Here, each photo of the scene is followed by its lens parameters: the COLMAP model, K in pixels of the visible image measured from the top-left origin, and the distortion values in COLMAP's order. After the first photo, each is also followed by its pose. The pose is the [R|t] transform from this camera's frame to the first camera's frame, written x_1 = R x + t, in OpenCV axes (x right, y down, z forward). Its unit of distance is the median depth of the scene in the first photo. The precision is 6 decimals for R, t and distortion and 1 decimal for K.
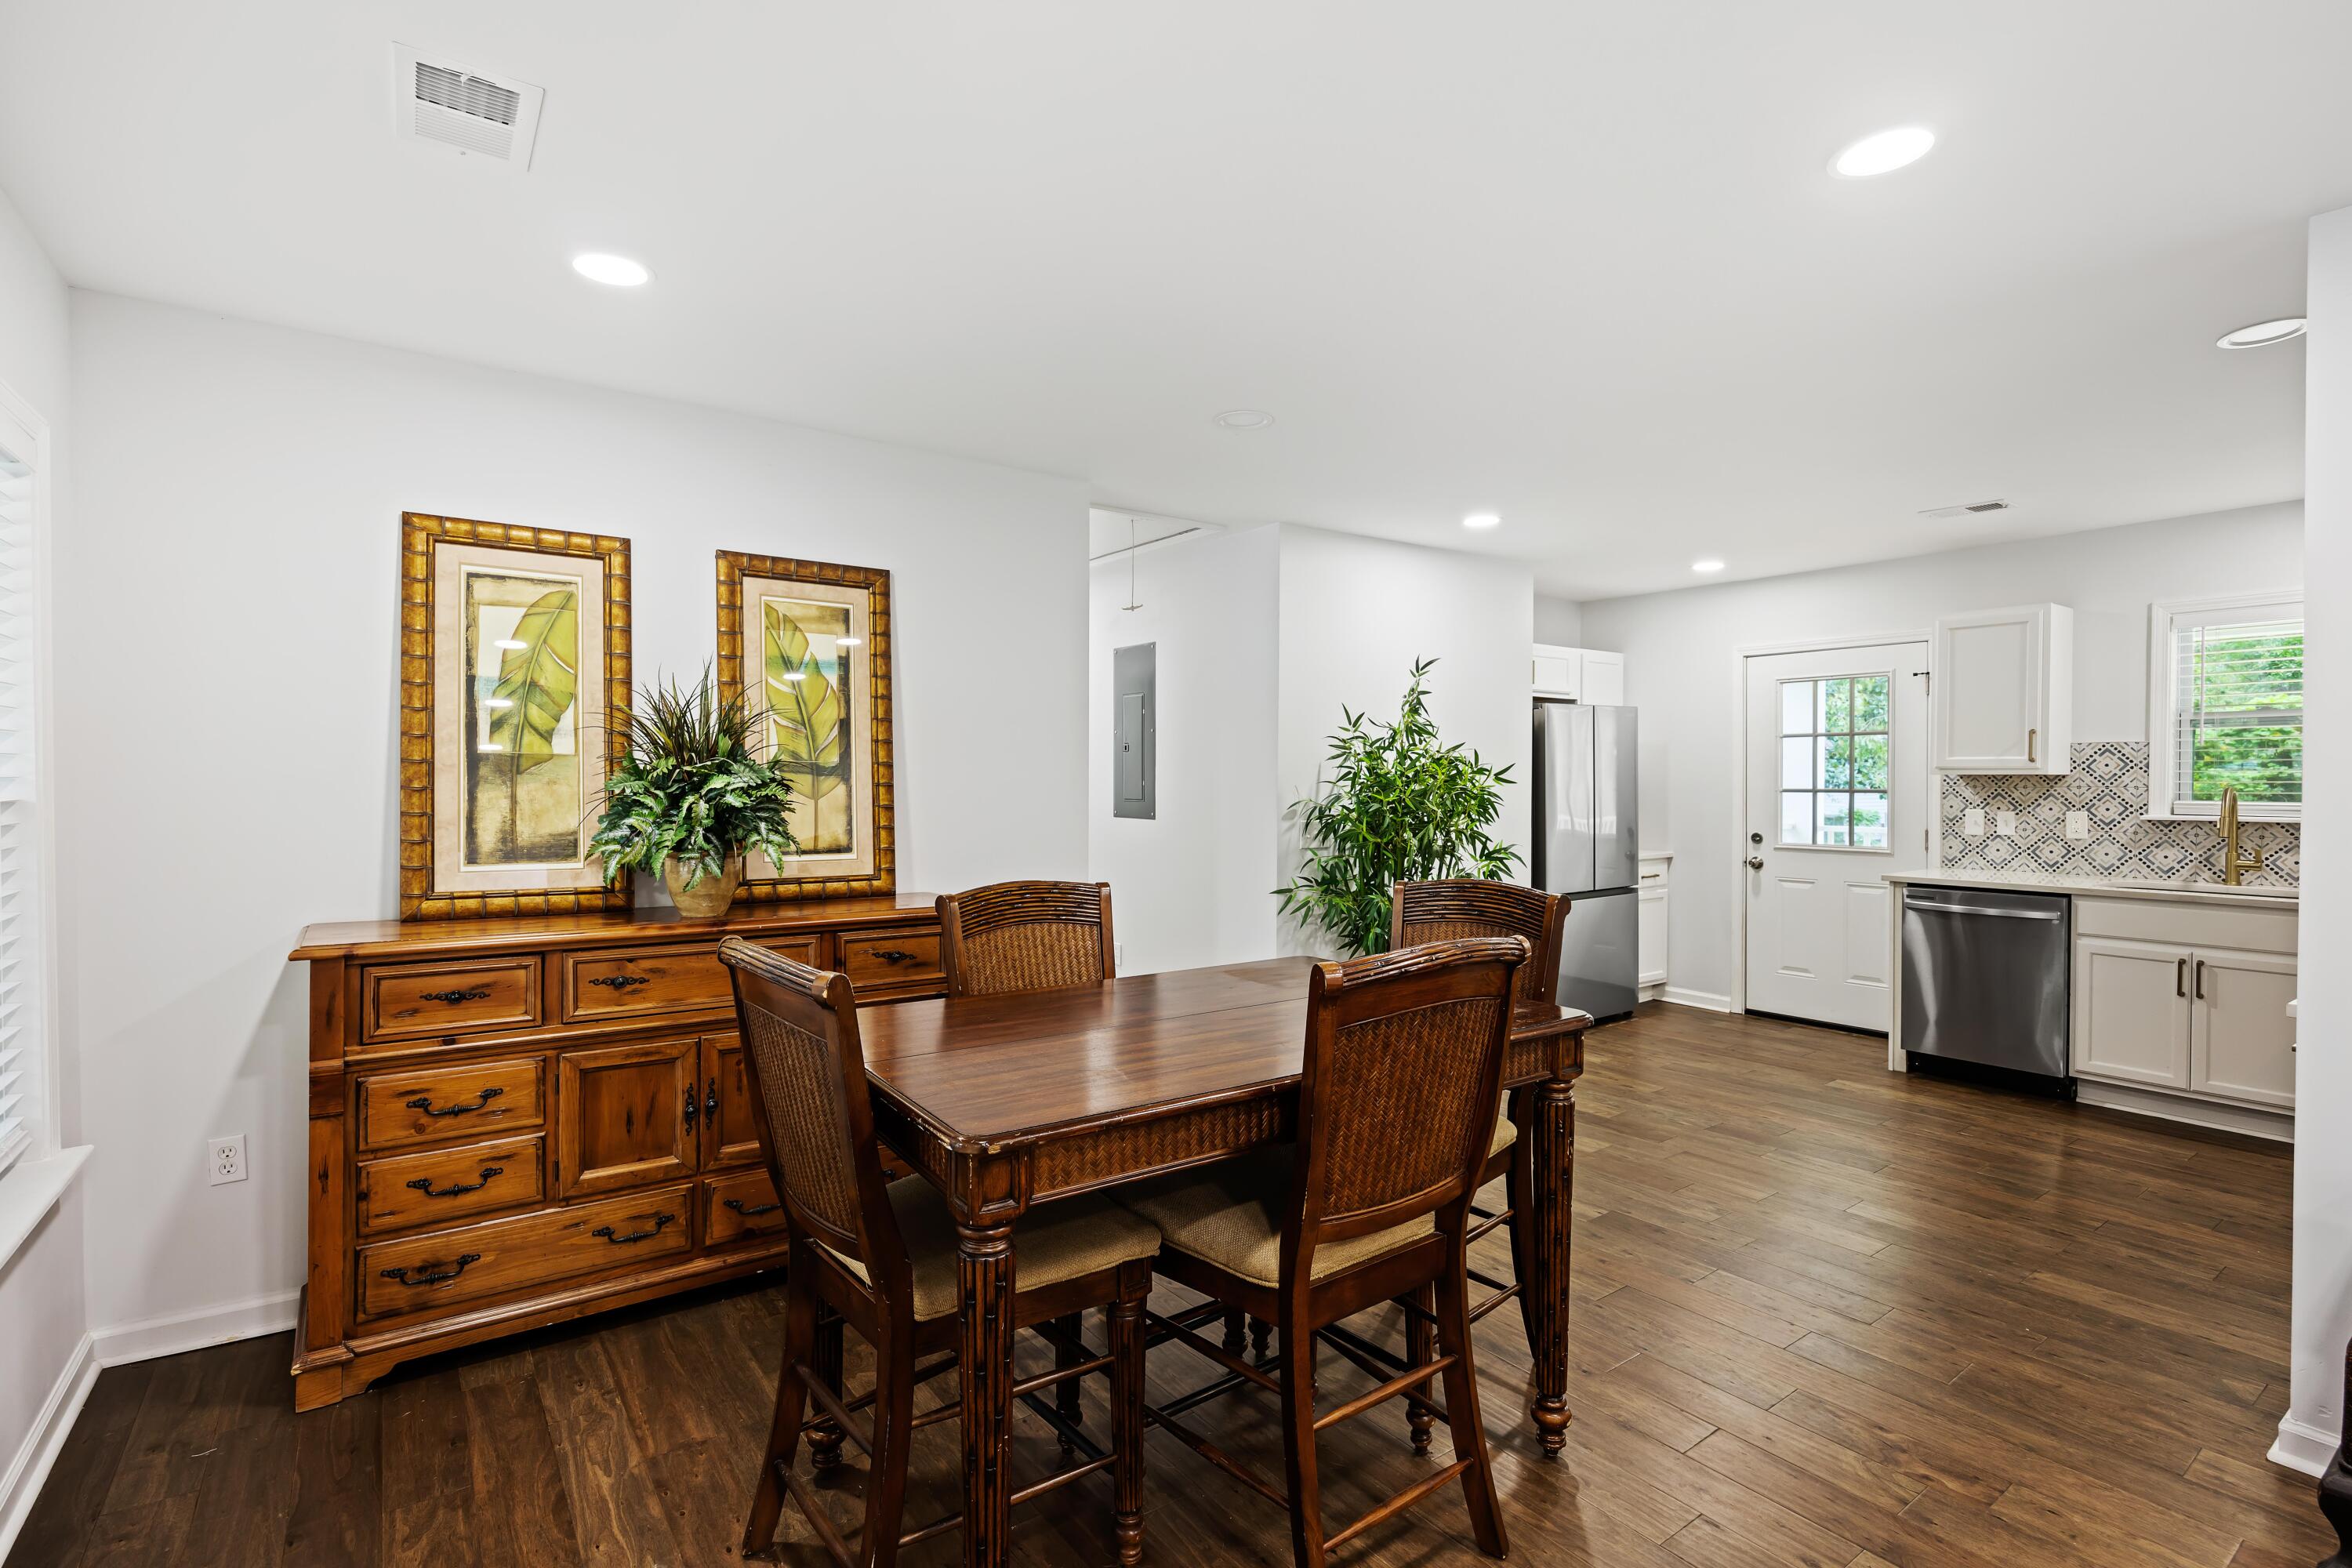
lens RADIAL K [[1085.5, 0, 1166.0], [0, 1085.5, 795.7], [0, 0, 1]] dist [-0.003523, 0.000535]
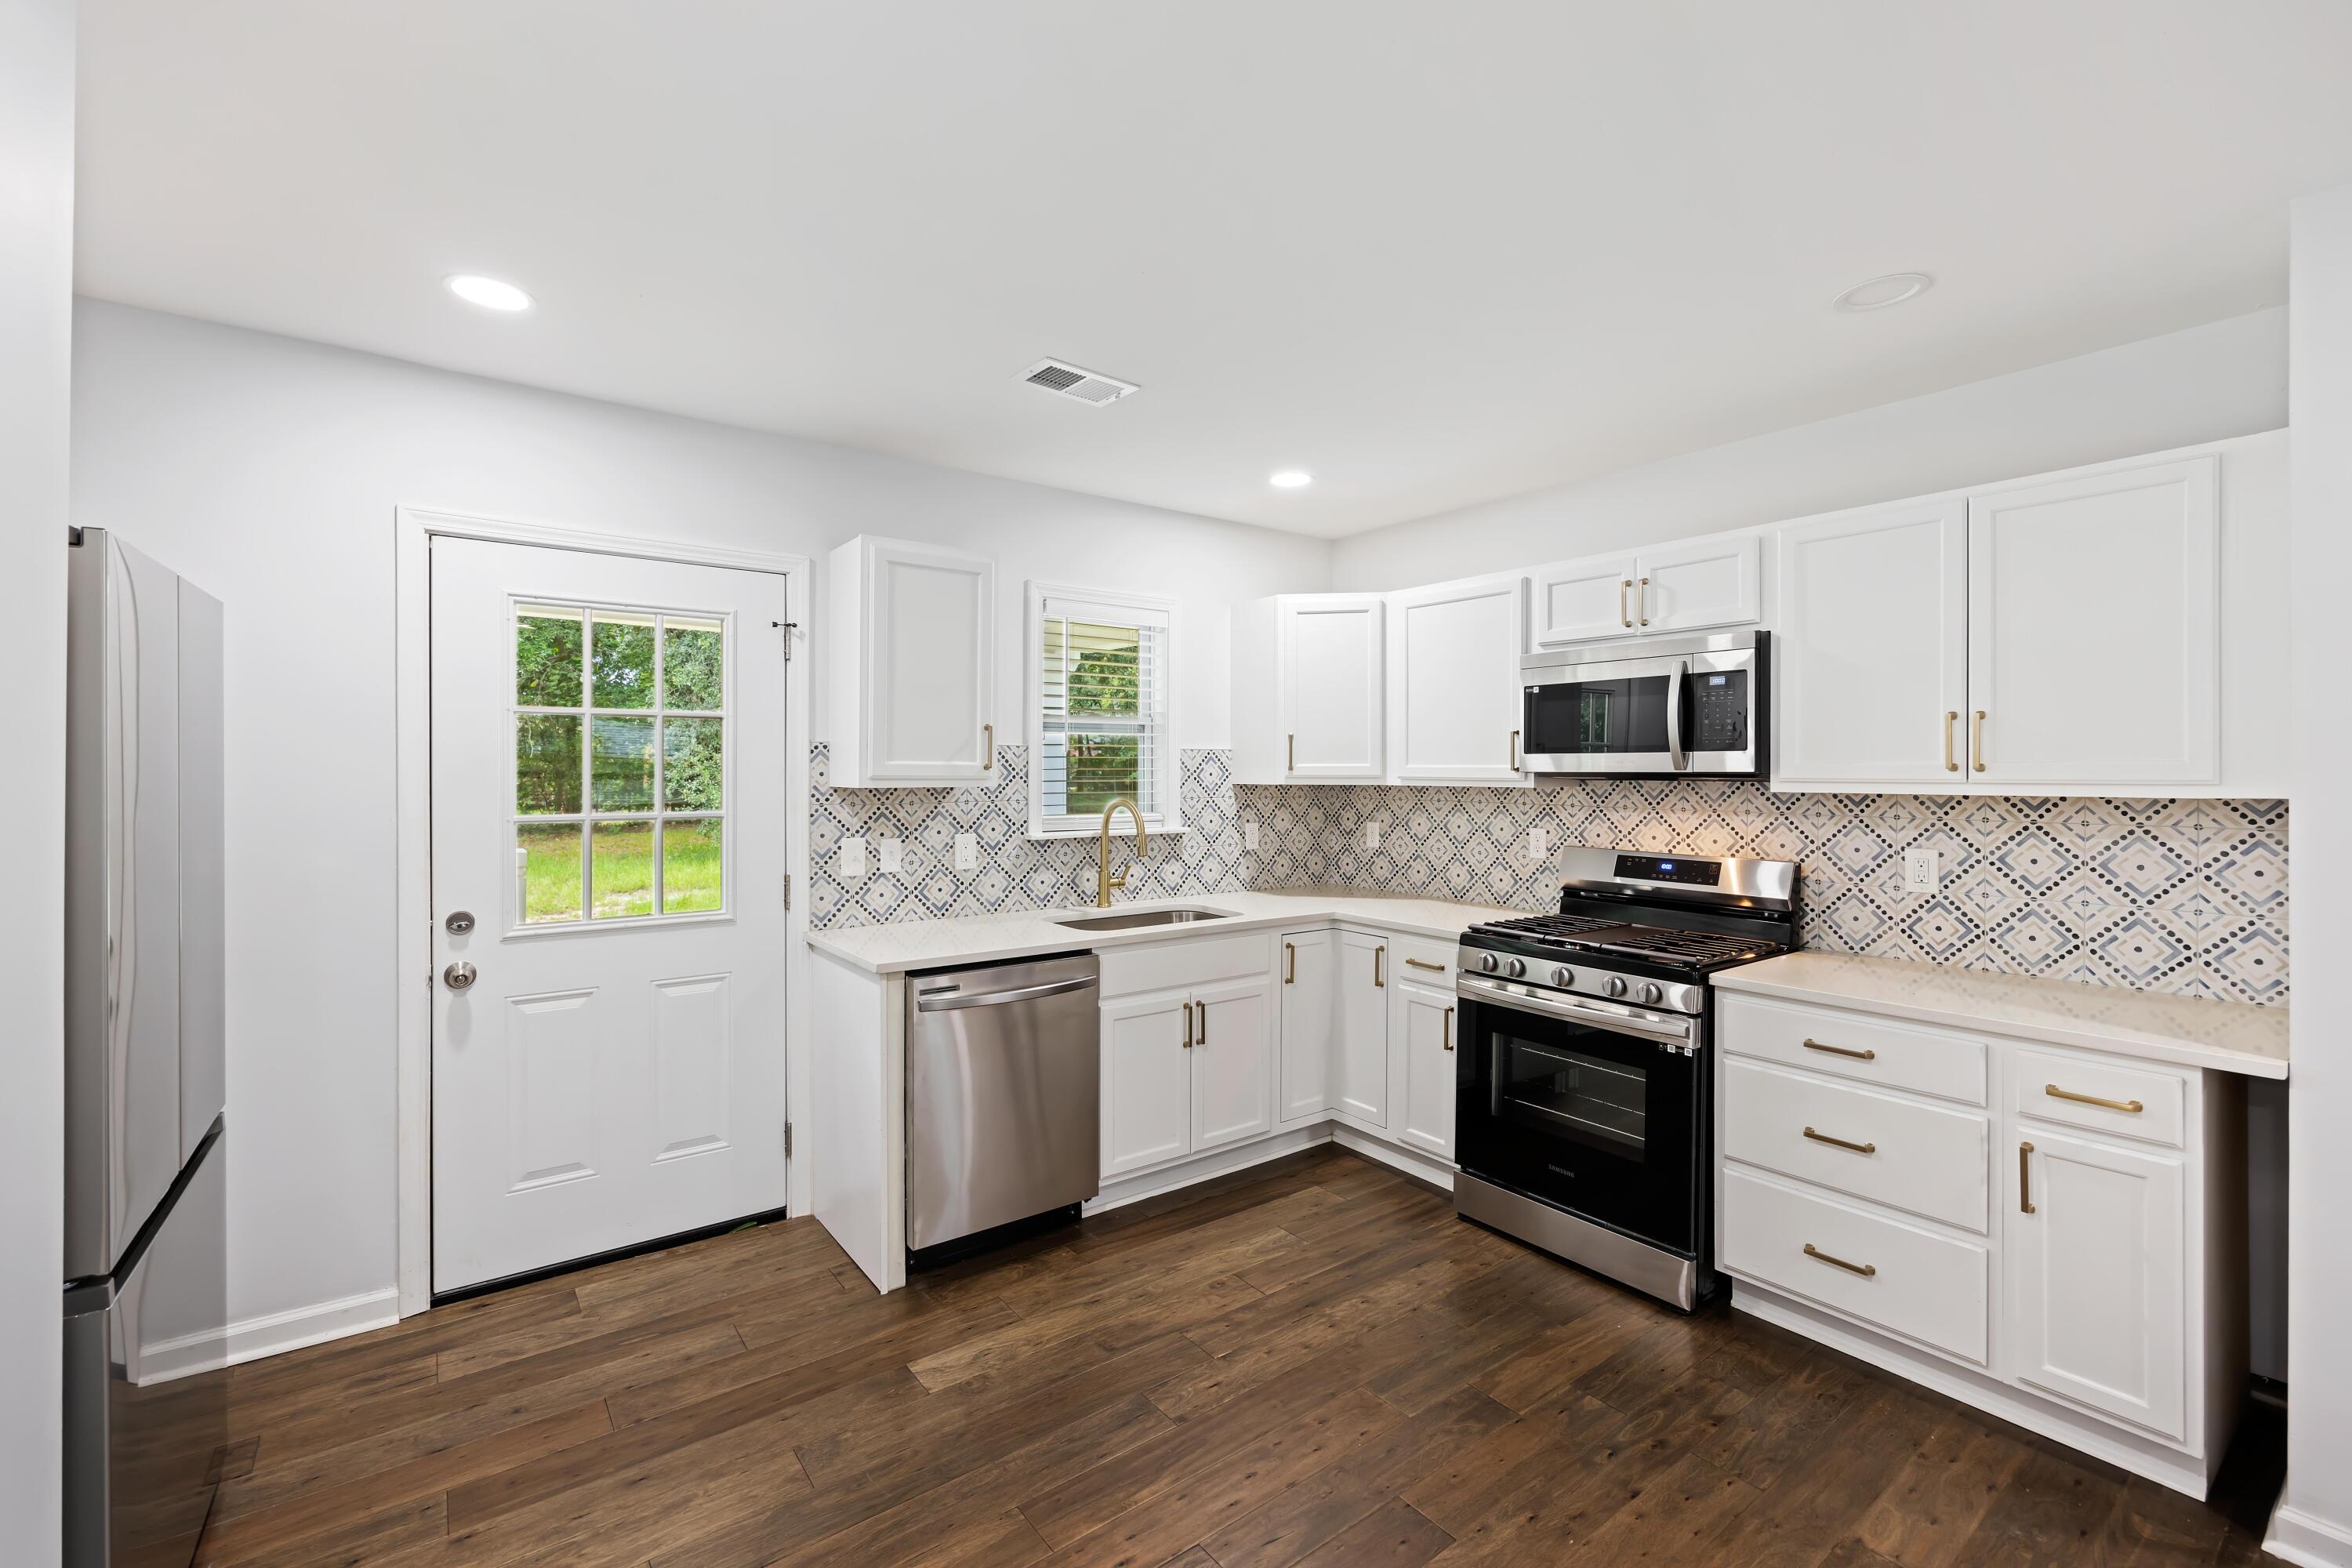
lens RADIAL K [[1017.1, 0, 1182.9], [0, 1017.1, 770.5], [0, 0, 1]] dist [0.003810, -0.001769]
pose [[-0.031348, 0.003936, 0.999501, 0.135301], [0.016462, 0.999859, -0.003421, -0.029967], [-0.999373, 0.016347, -0.031409, 1.023528]]
